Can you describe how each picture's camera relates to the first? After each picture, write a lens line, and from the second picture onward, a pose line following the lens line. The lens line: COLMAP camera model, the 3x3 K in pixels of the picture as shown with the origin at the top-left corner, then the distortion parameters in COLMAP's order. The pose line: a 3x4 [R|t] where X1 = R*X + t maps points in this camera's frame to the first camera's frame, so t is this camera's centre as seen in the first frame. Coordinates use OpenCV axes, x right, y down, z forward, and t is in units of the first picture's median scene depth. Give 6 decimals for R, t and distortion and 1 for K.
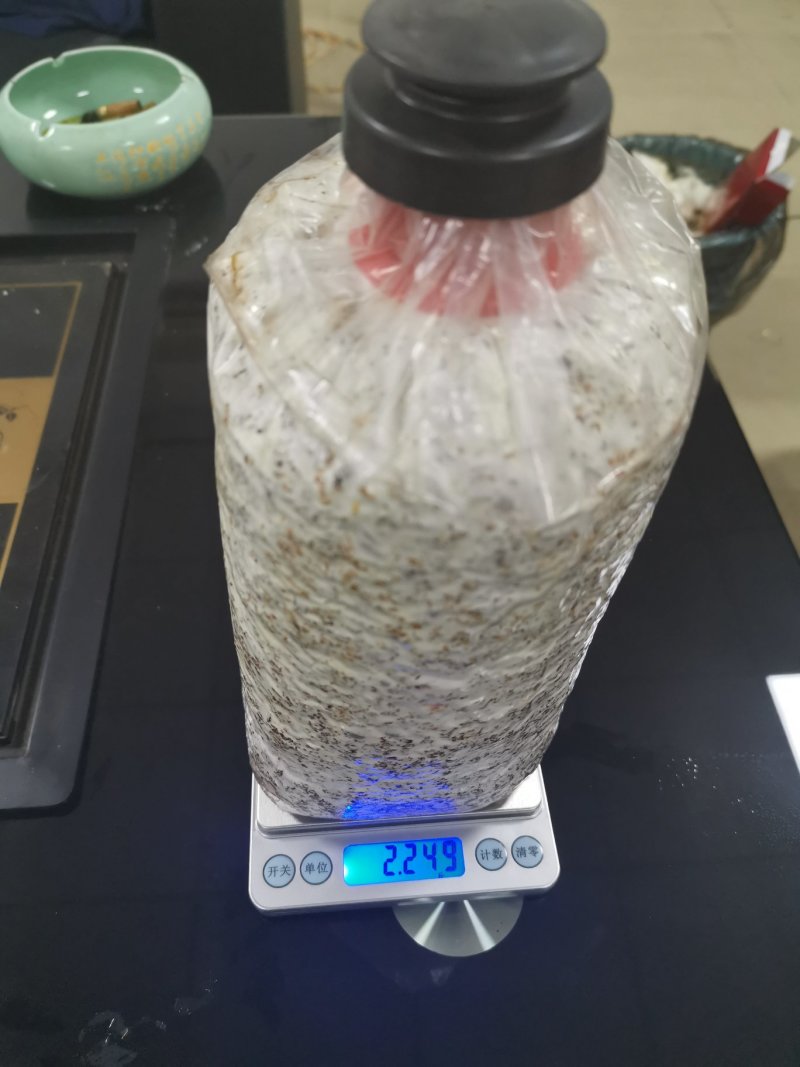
lens RADIAL K [[785.7, 0, 399.5], [0, 785.7, 531.7], [0, 0, 1]] dist [0.002869, -0.033073]
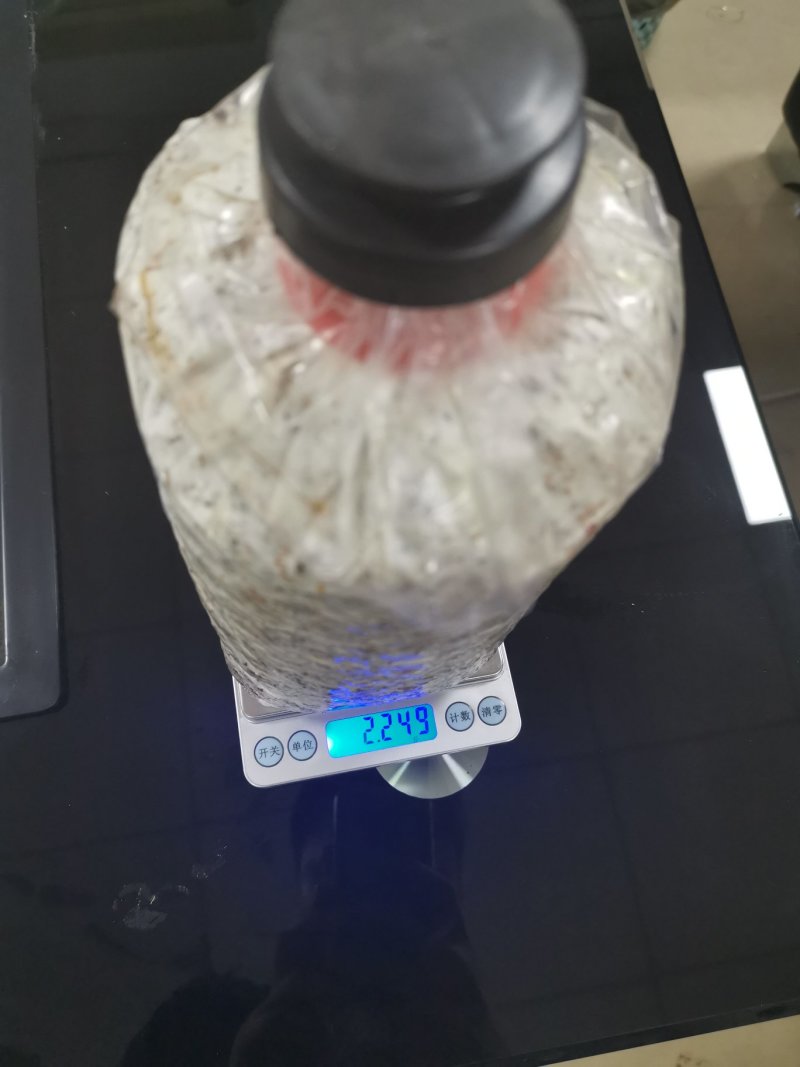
lens RADIAL K [[785.7, 0, 399.5], [0, 785.7, 531.7], [0, 0, 1]] dist [0.002869, -0.033073]
pose [[0.994788, -0.087790, 0.051853, -0.001774], [0.065921, 0.941758, 0.329766, -0.206278], [-0.077783, -0.324629, 0.942638, 0.051653]]
